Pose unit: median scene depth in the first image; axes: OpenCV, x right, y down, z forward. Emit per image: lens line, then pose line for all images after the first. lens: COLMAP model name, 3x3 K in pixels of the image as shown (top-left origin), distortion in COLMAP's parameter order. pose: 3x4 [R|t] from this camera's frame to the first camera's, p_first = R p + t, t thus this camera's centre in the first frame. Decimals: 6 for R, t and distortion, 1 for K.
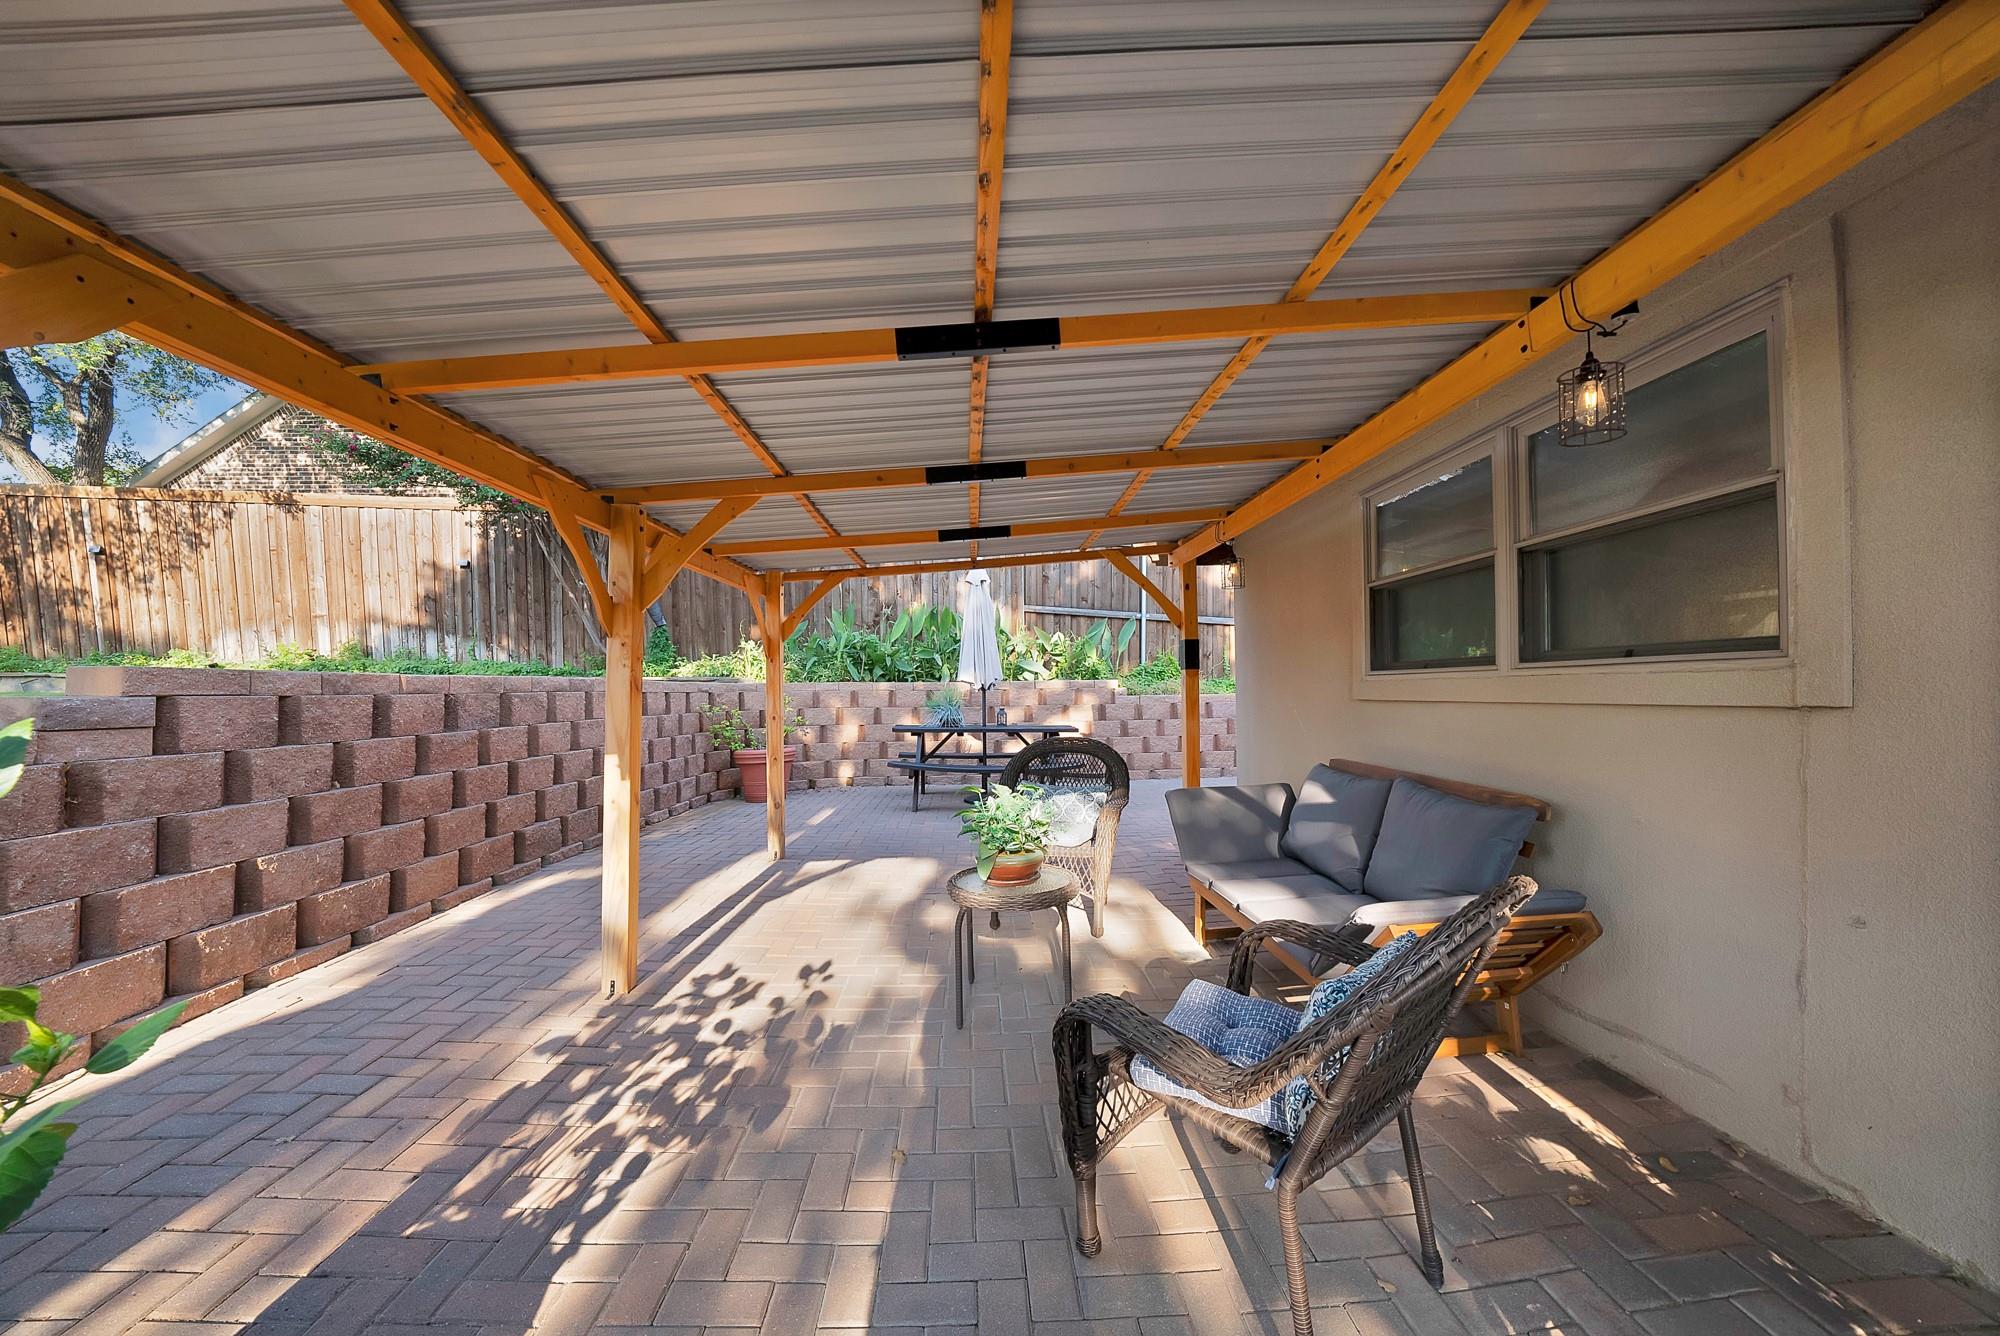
lens RADIAL K [[734.9, 0, 989.4], [0, 734.9, 670.8], [0, 0, 1]] dist [0.000860, -0.000019]
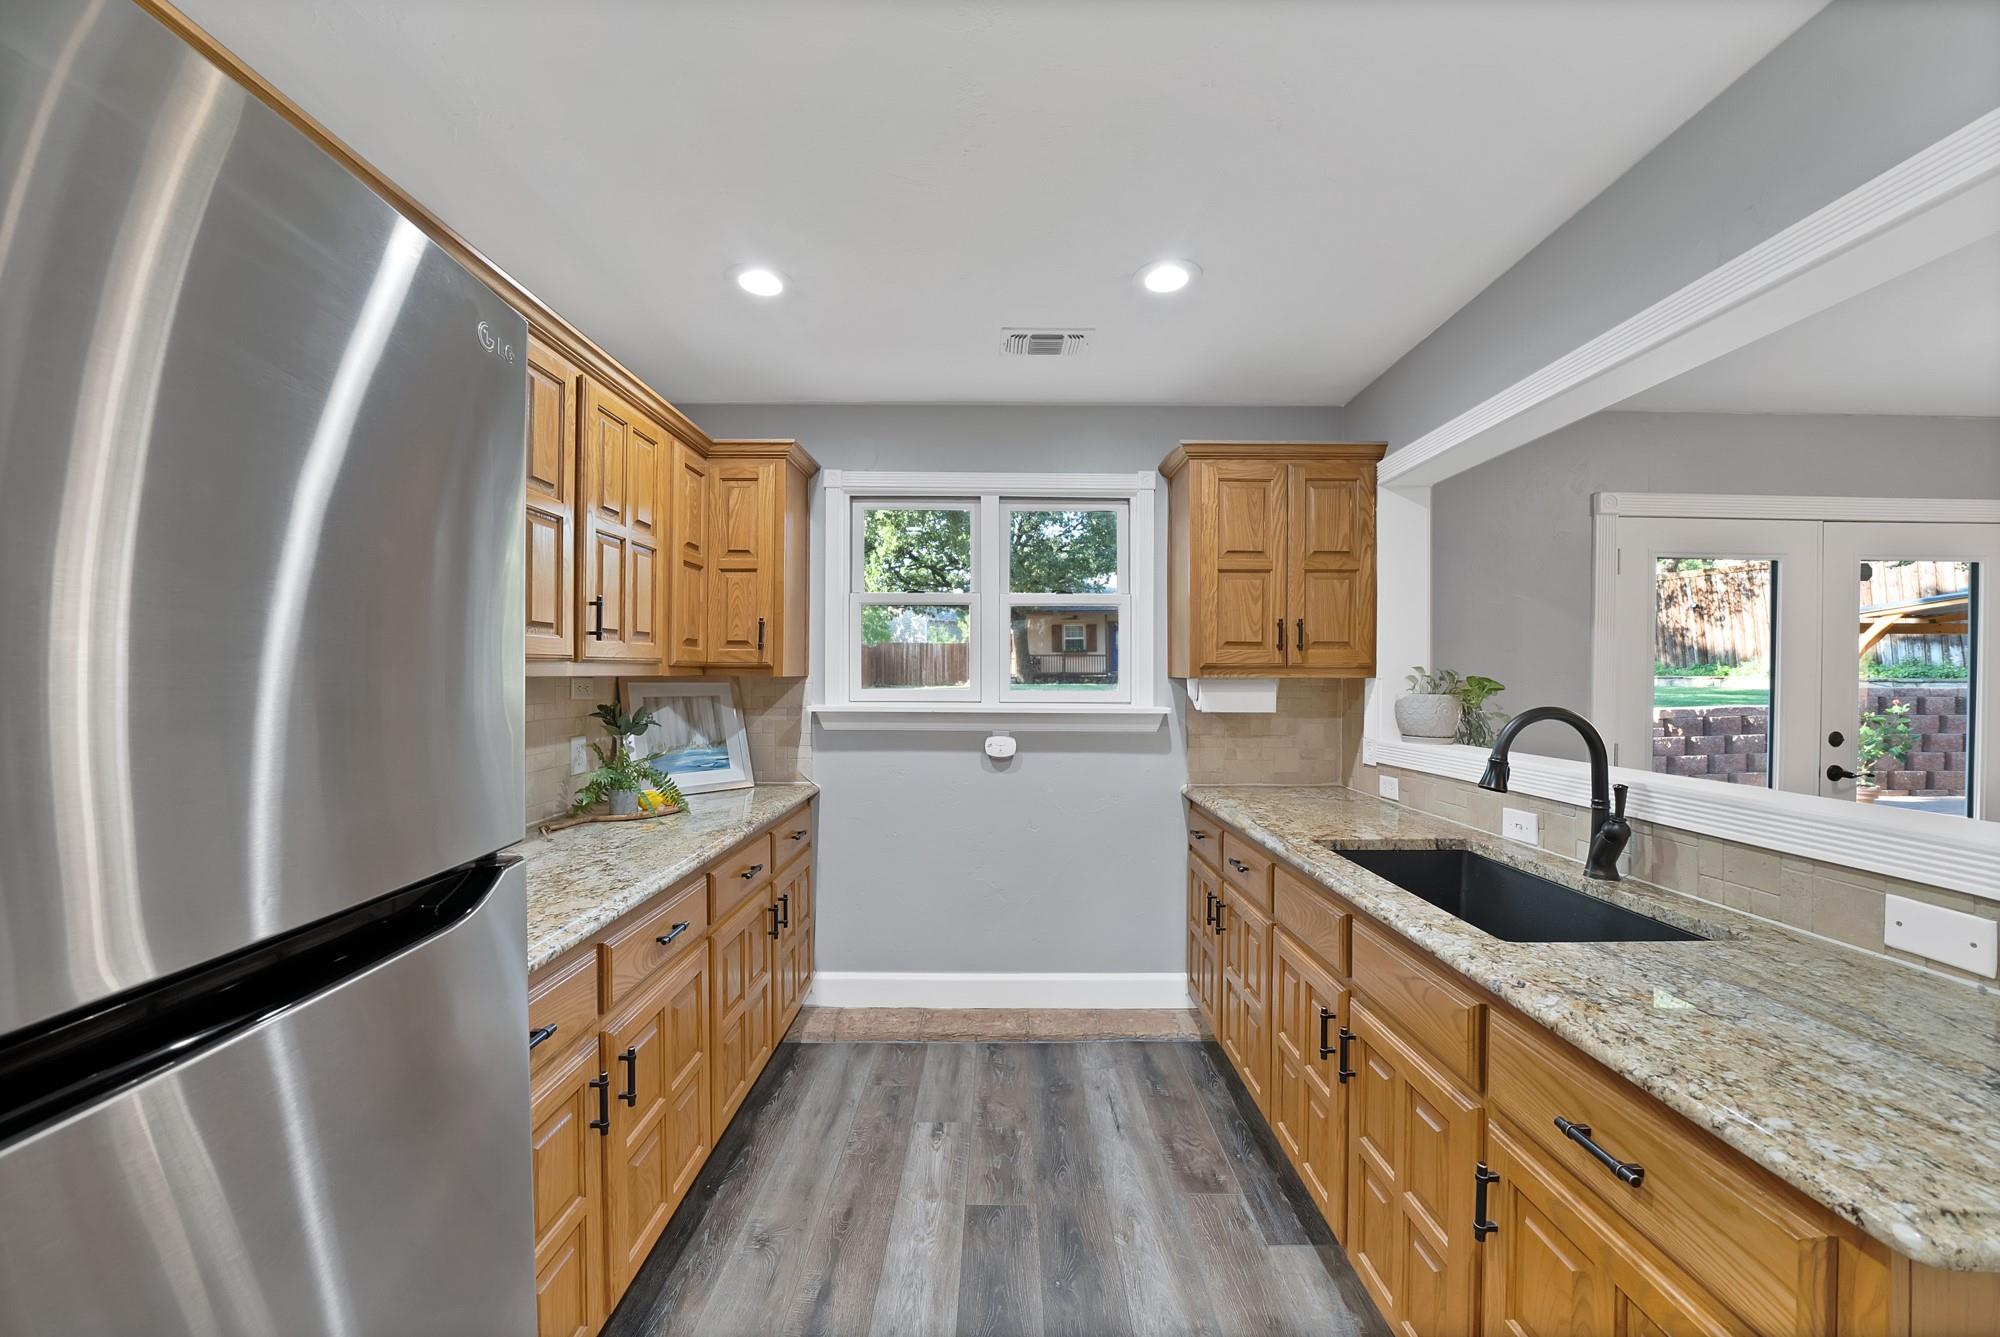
lens RADIAL K [[734.9, 0, 993.7], [0, 734.9, 671.9], [0, 0, 1]] dist [0.000860, -0.000019]
pose [[0.024027, 0.007829, -0.999681, 0.547778], [0.017028, 0.999821, 0.008240, -0.044412], [0.999566, -0.017221, 0.023889, -0.759645]]
